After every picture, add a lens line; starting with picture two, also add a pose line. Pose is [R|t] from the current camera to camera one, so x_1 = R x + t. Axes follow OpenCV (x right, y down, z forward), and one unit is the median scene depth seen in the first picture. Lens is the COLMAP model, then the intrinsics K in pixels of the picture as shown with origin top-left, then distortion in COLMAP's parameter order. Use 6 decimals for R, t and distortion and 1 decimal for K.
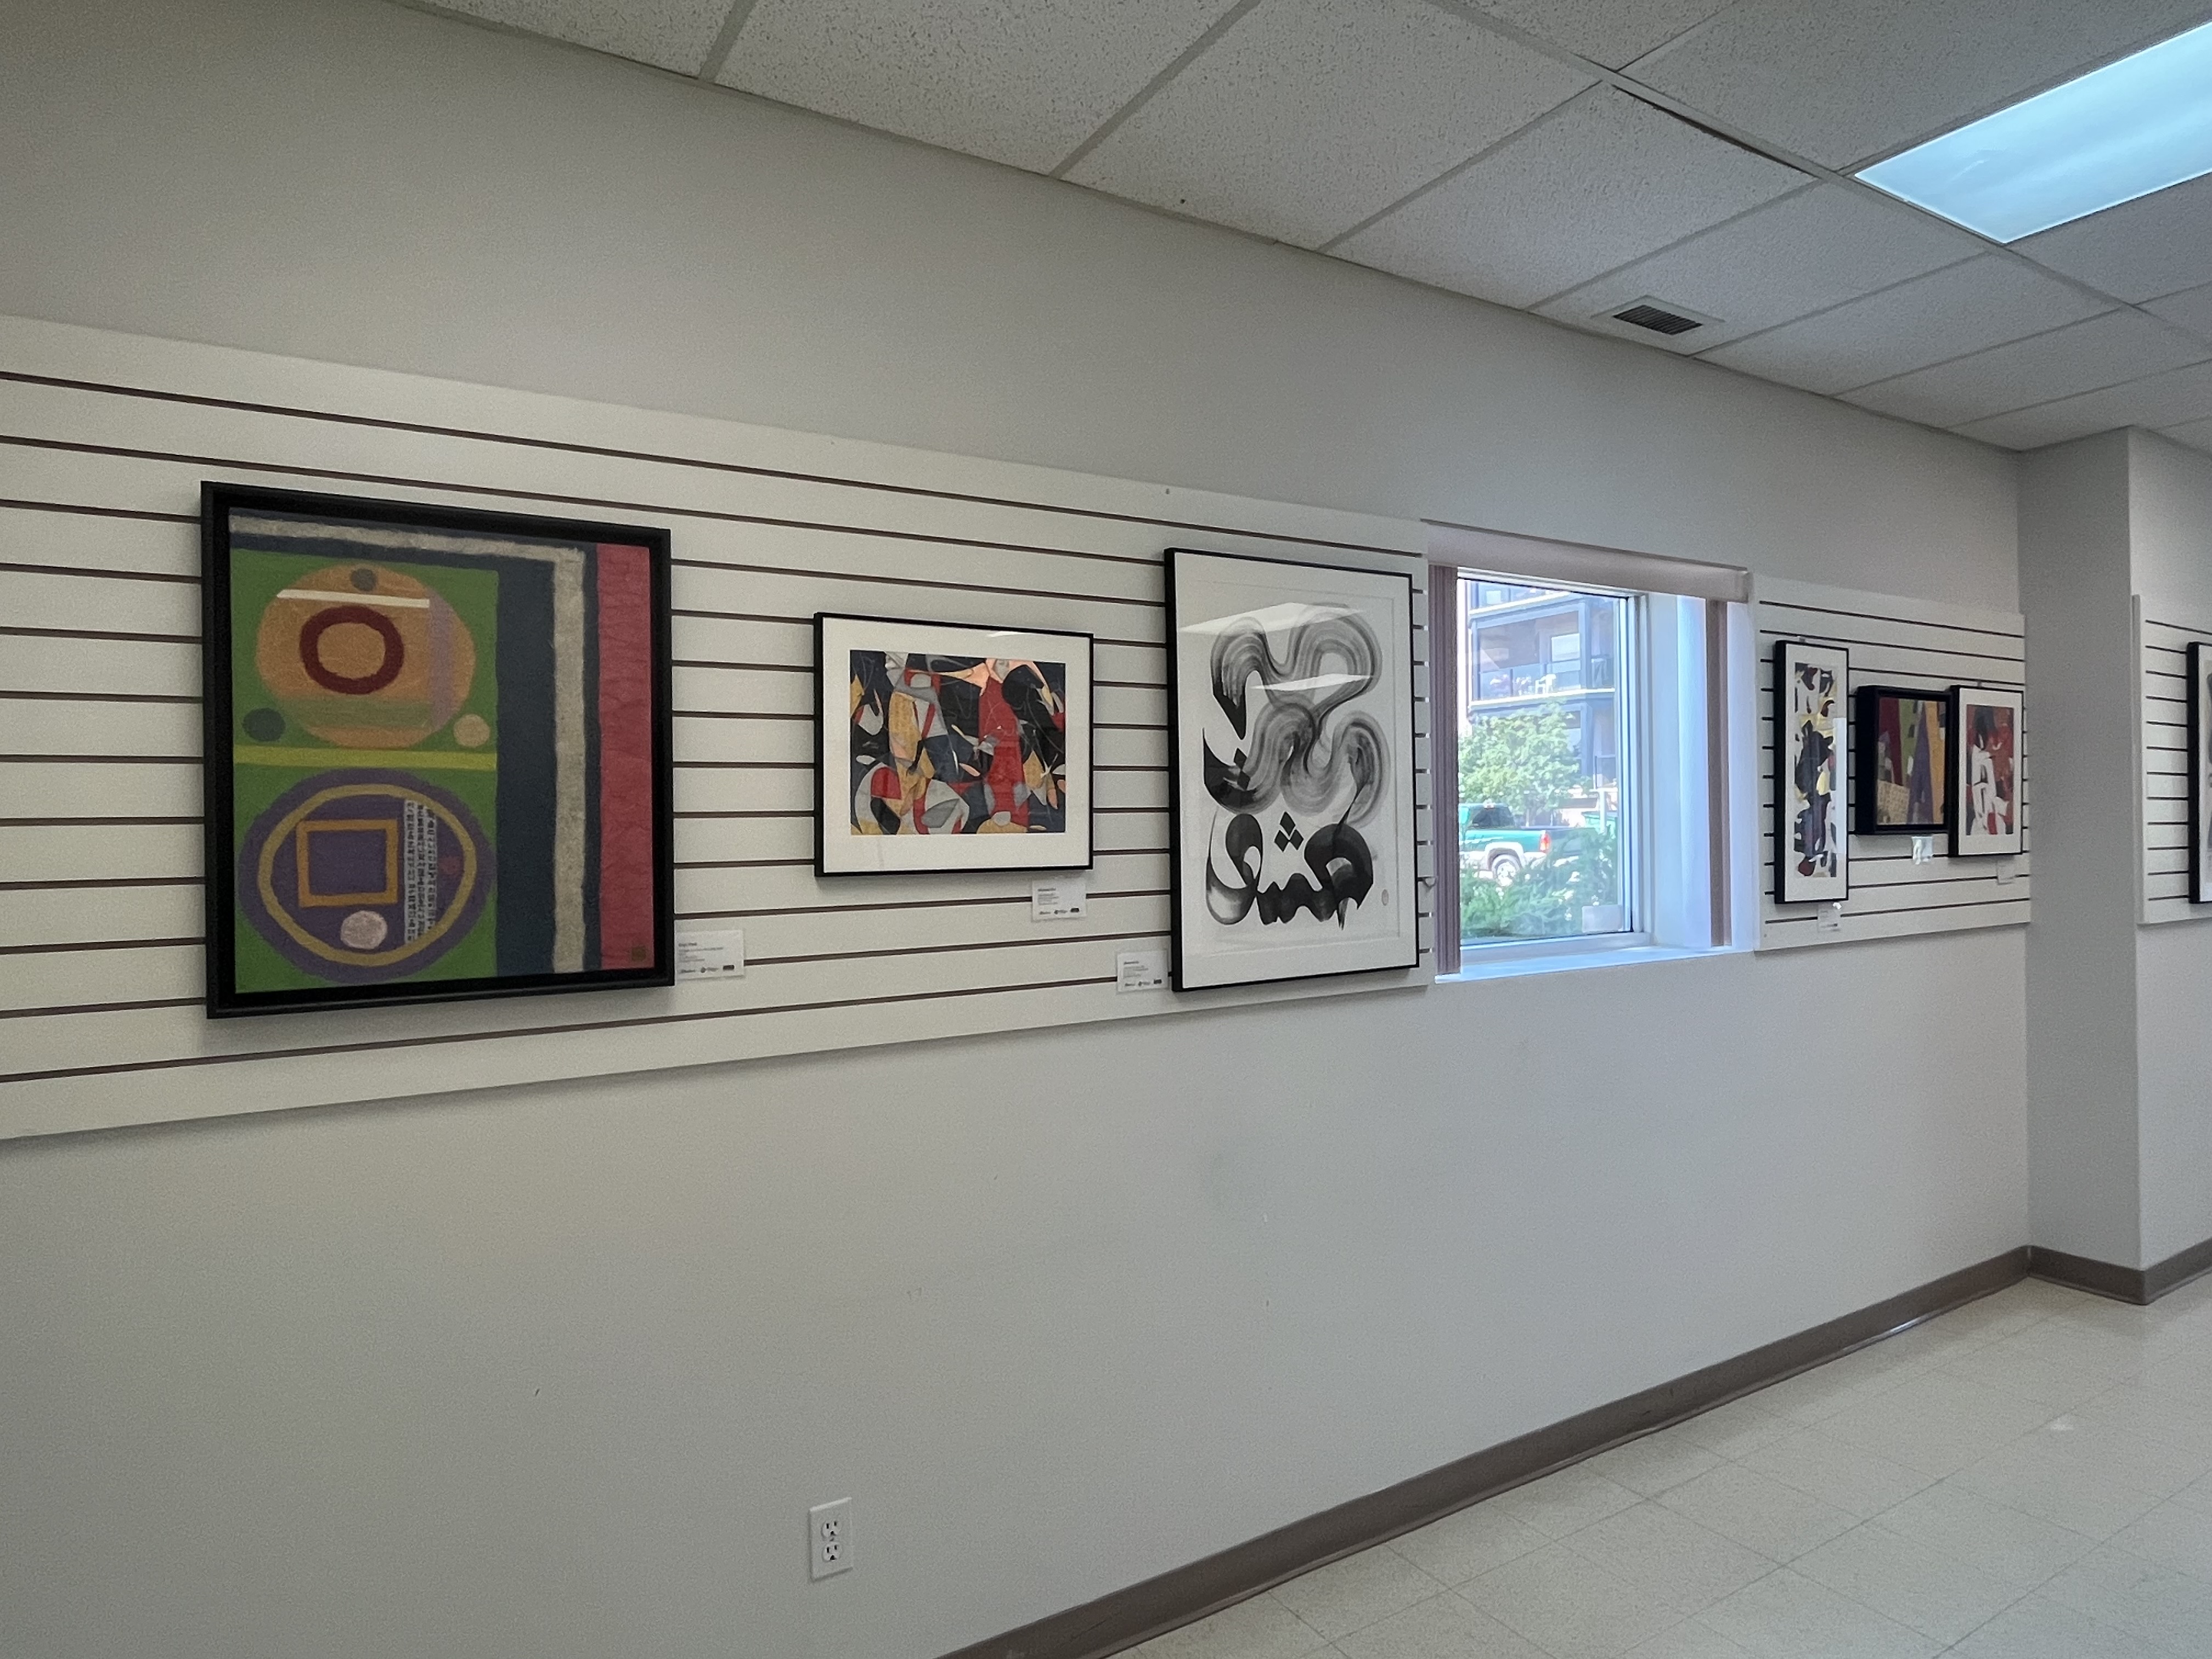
lens RADIAL K [[1302.9, 0, 1095.1], [0, 1302.9, 831.8], [0, 0, 1]] dist [-0.001202, -0.002479]
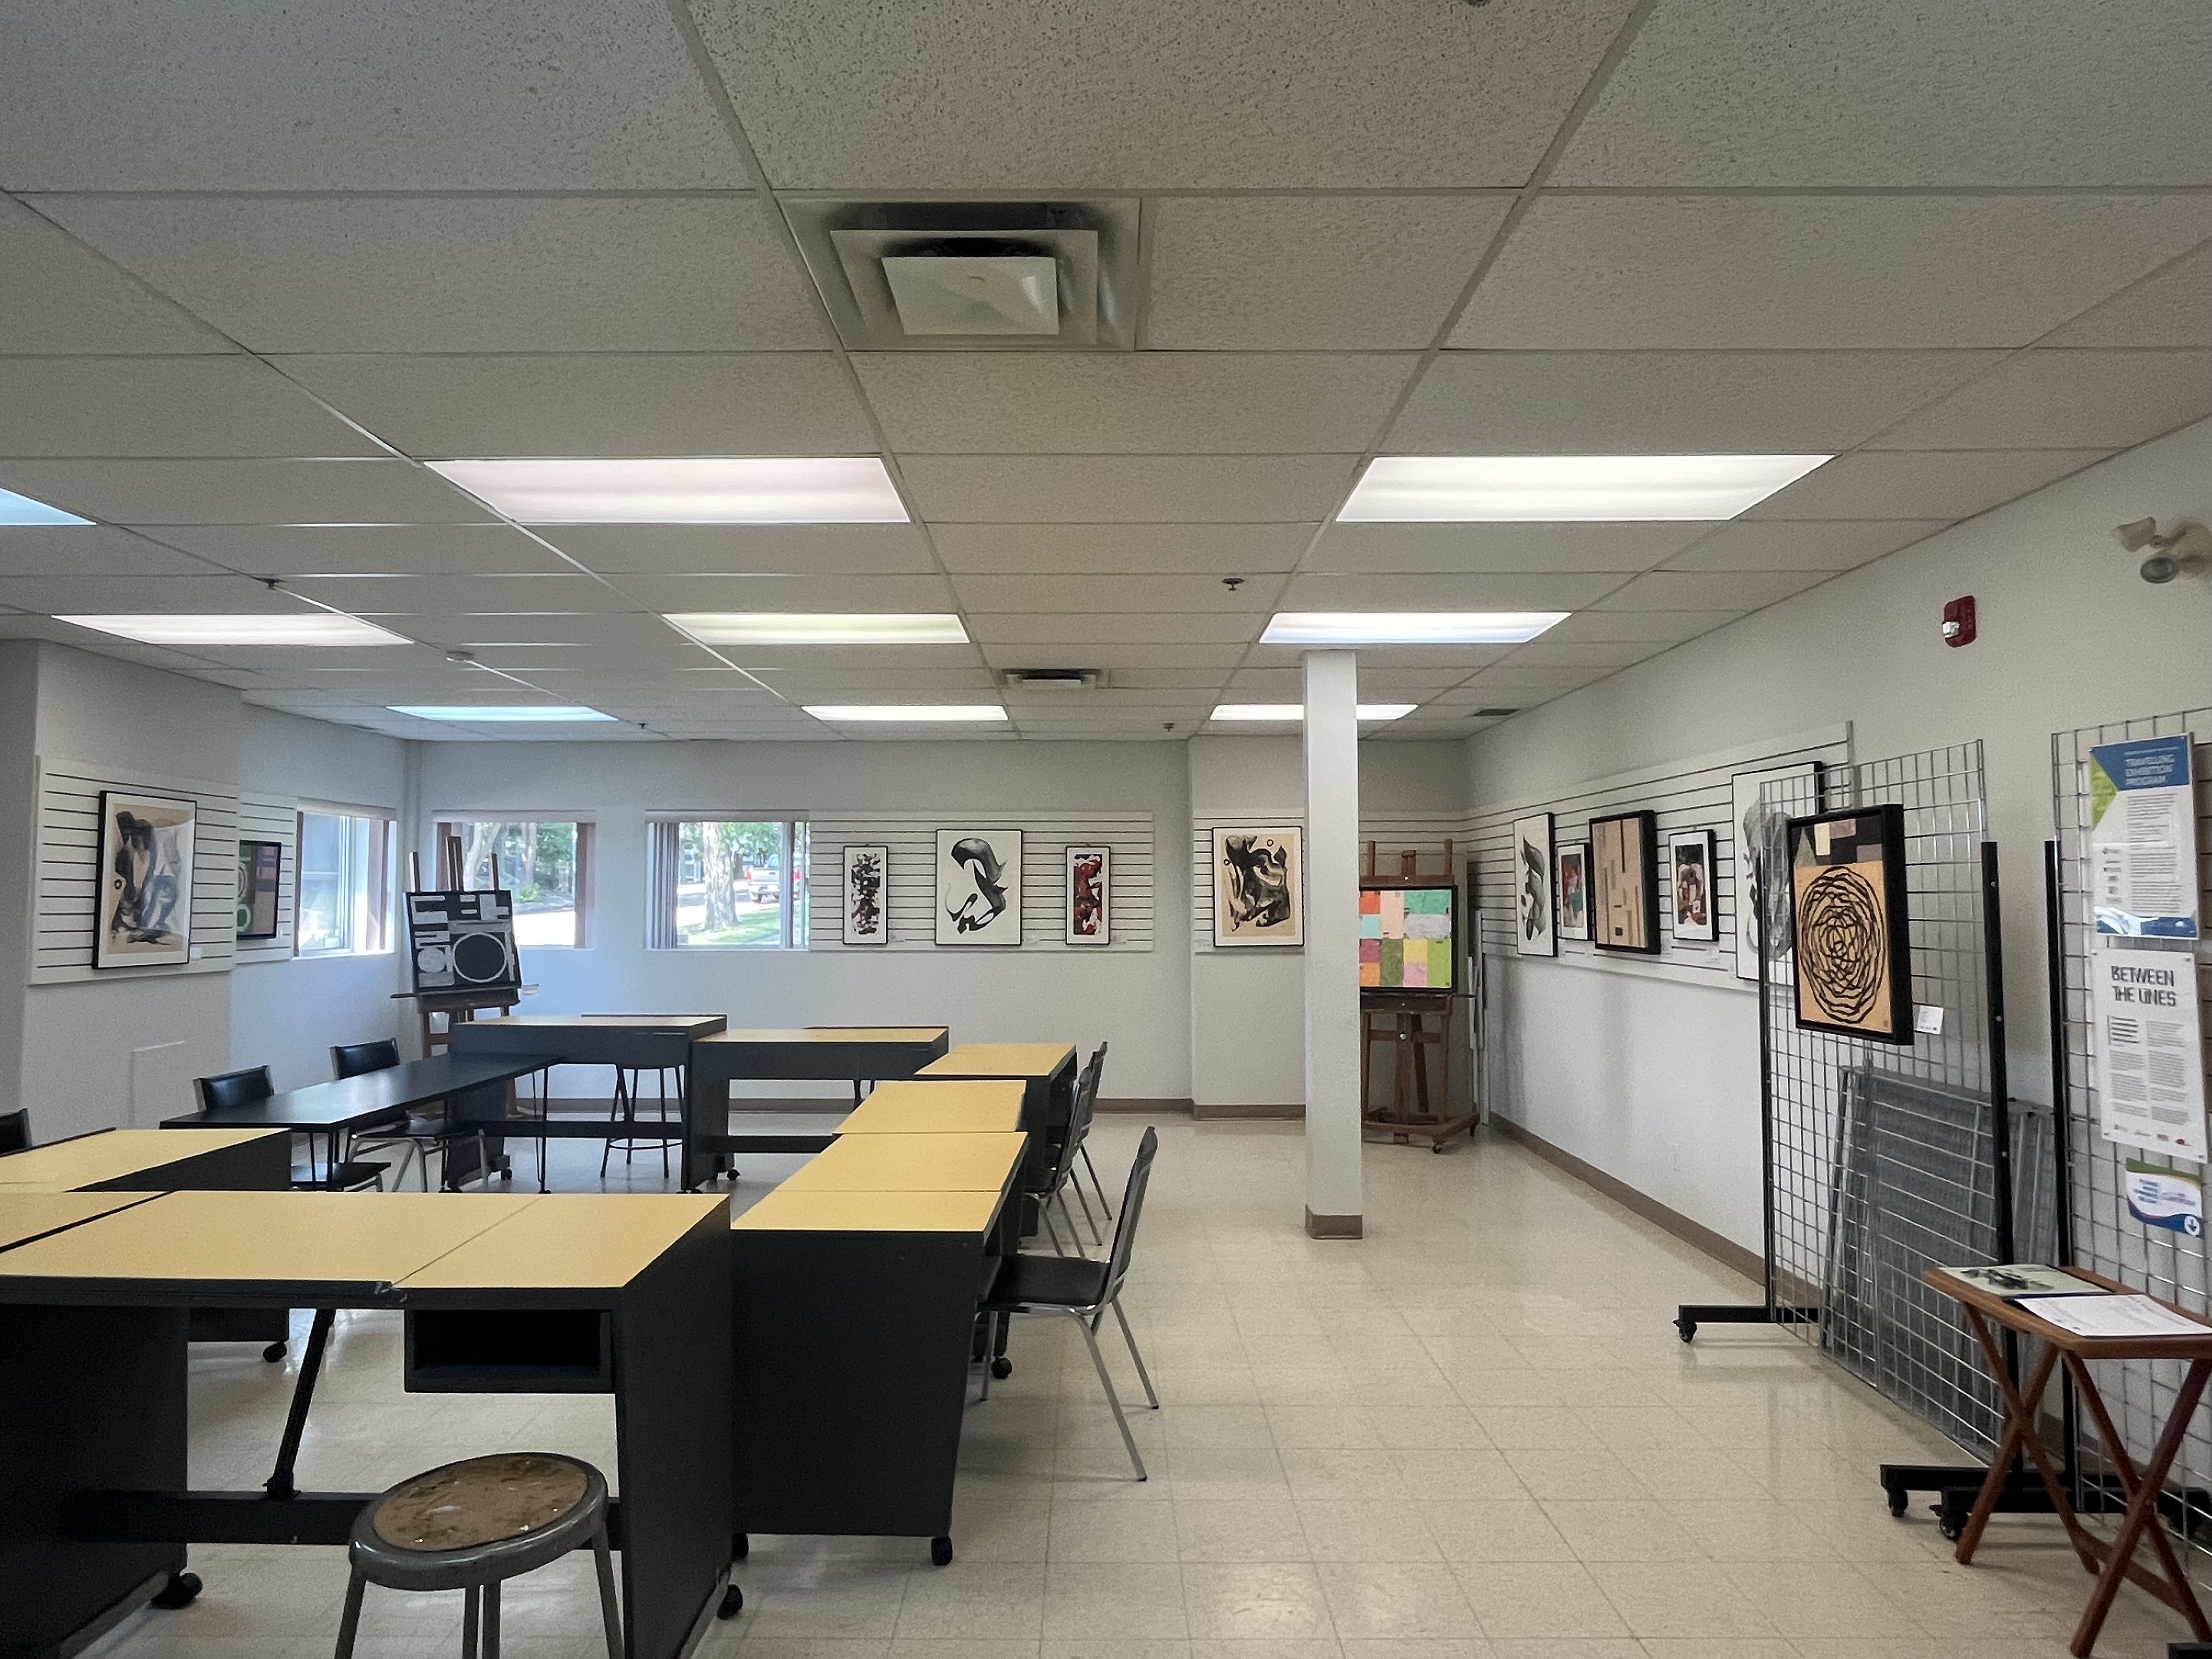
lens RADIAL K [[1302.9, 0, 1096.7], [0, 1302.9, 832.7], [0, 0, 1]] dist [-0.001202, -0.002479]
pose [[0.528504, 0.057875, 0.846956, 0.266135], [-0.004933, 0.997866, -0.065109, -0.010971], [-0.848917, 0.030232, 0.527662, -0.986127]]
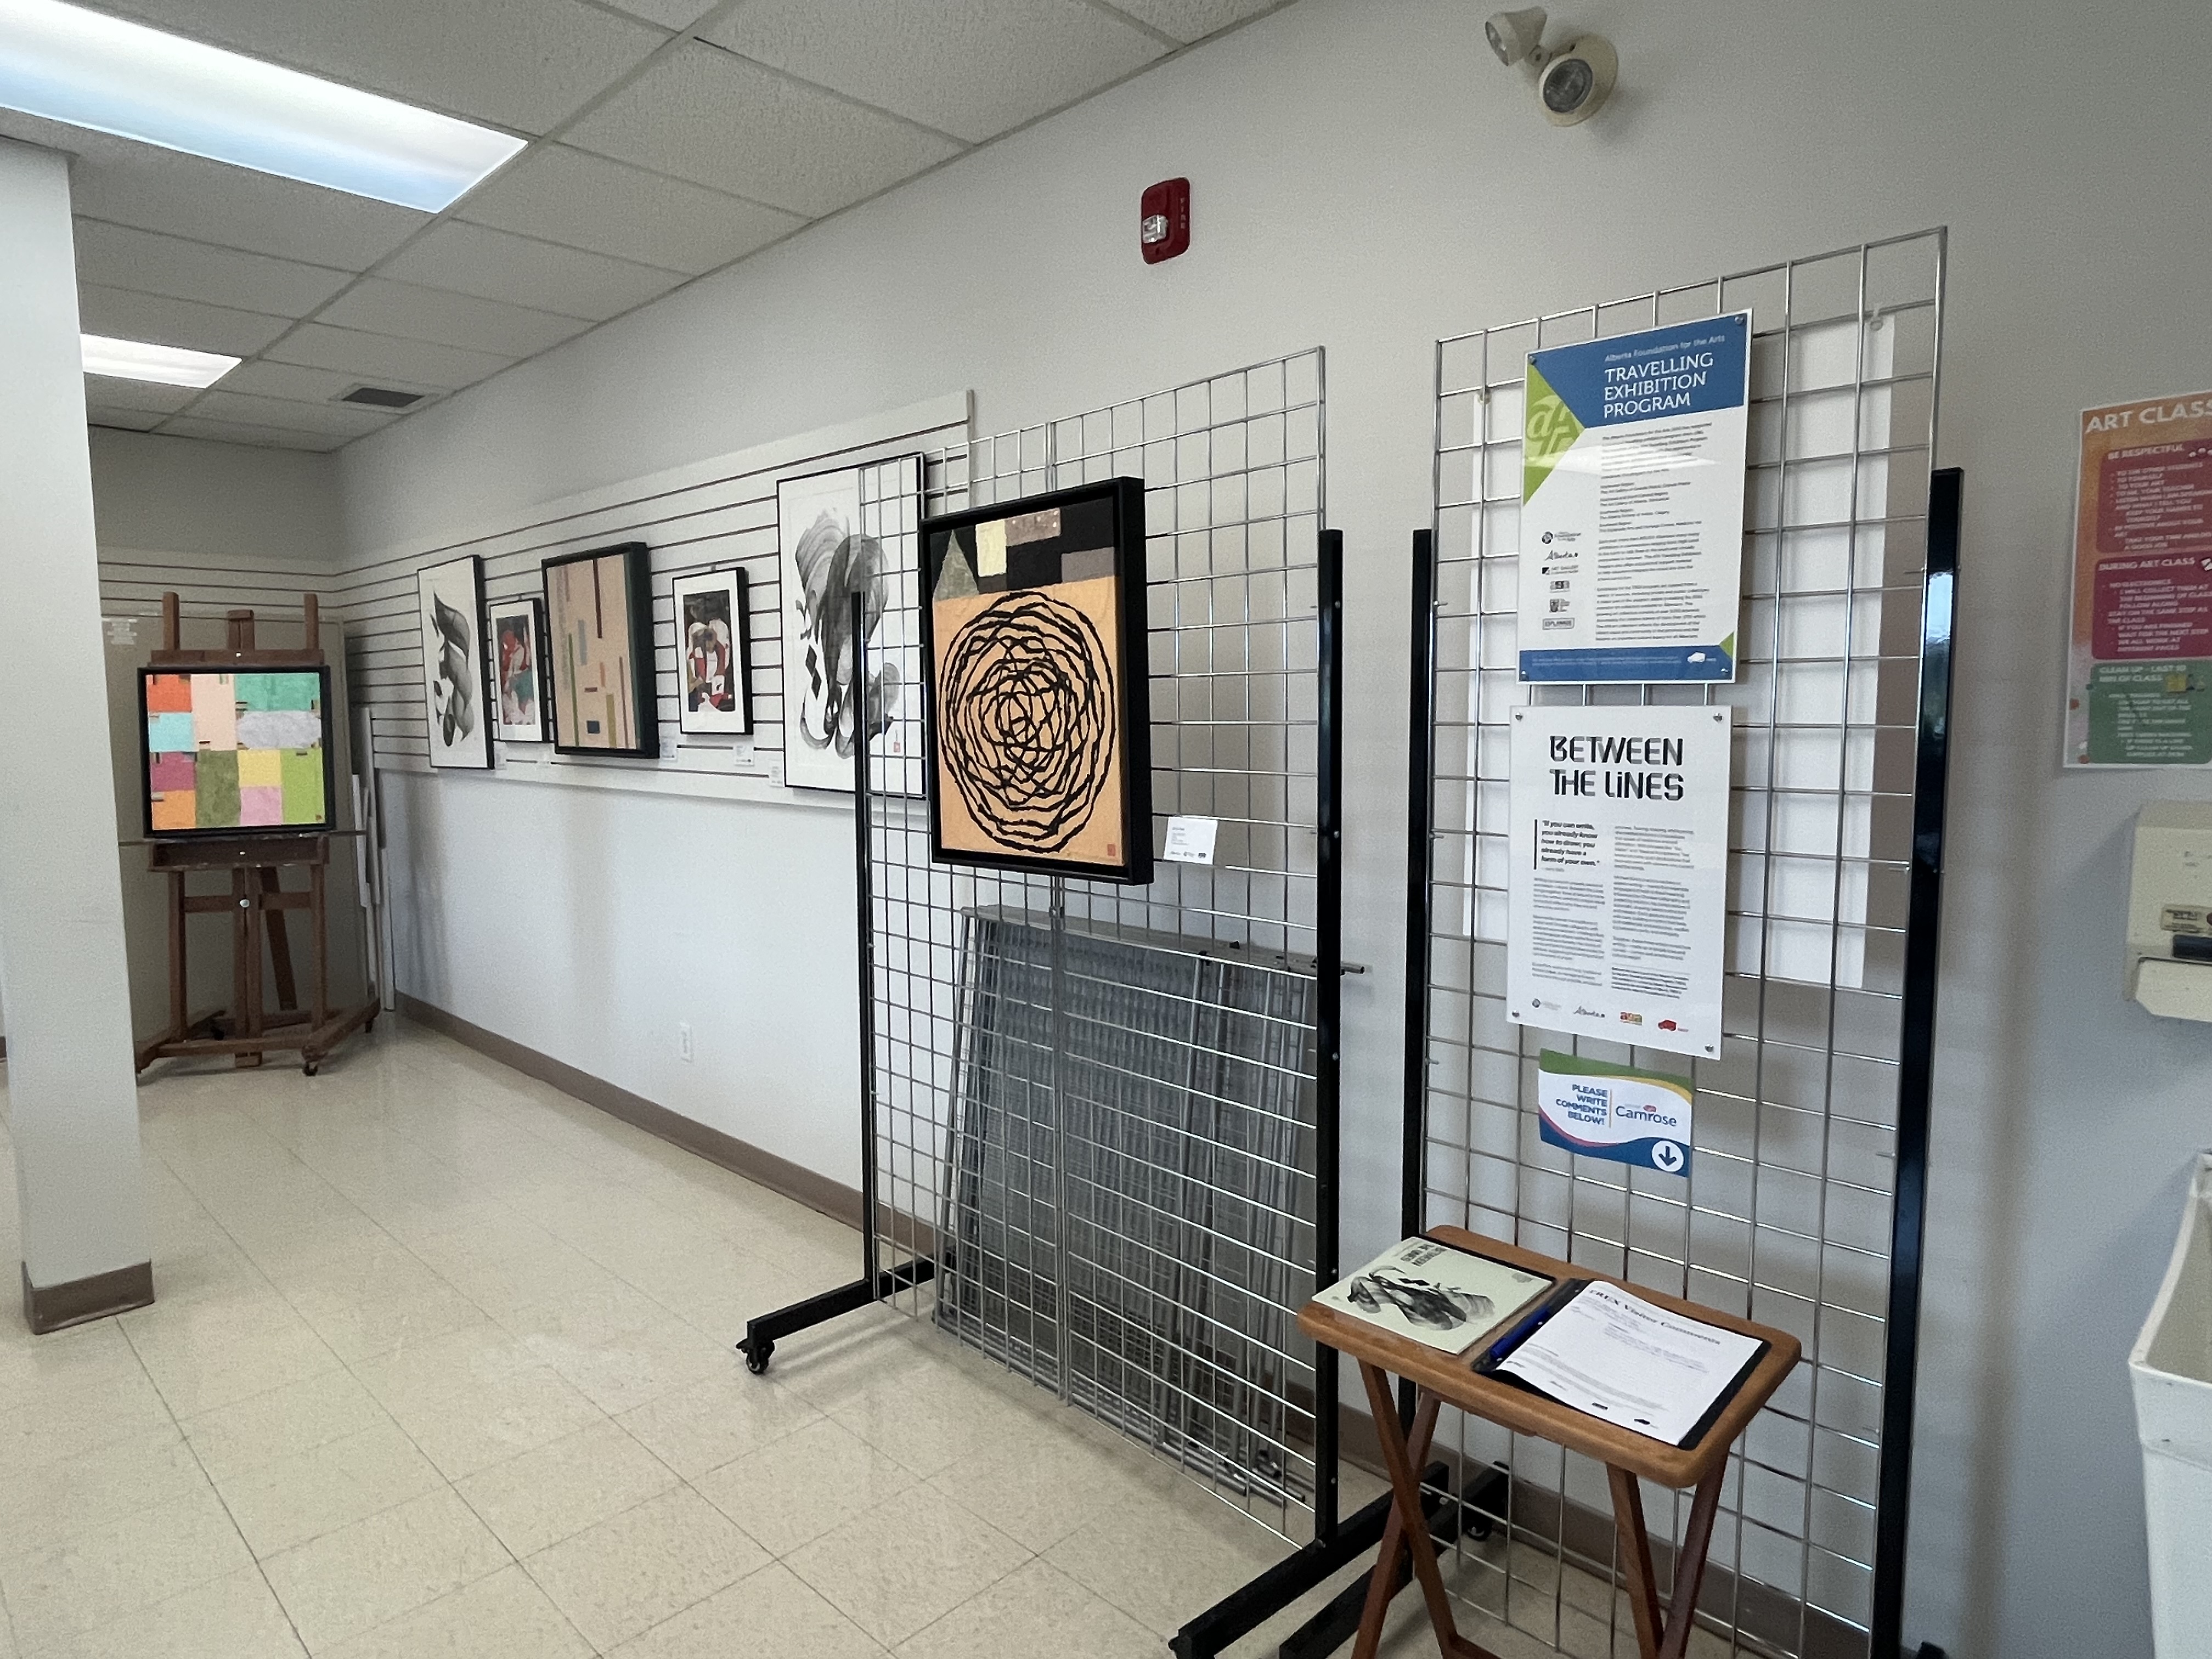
lens RADIAL K [[1302.9, 0, 1093.2], [0, 1302.9, 823.6], [0, 0, 1]] dist [-0.001202, -0.002479]
pose [[-0.232263, -0.069272, 0.970183, 0.881334], [0.014341, 0.997108, 0.074628, 0.010546], [-0.972547, 0.031247, -0.230598, -0.815665]]
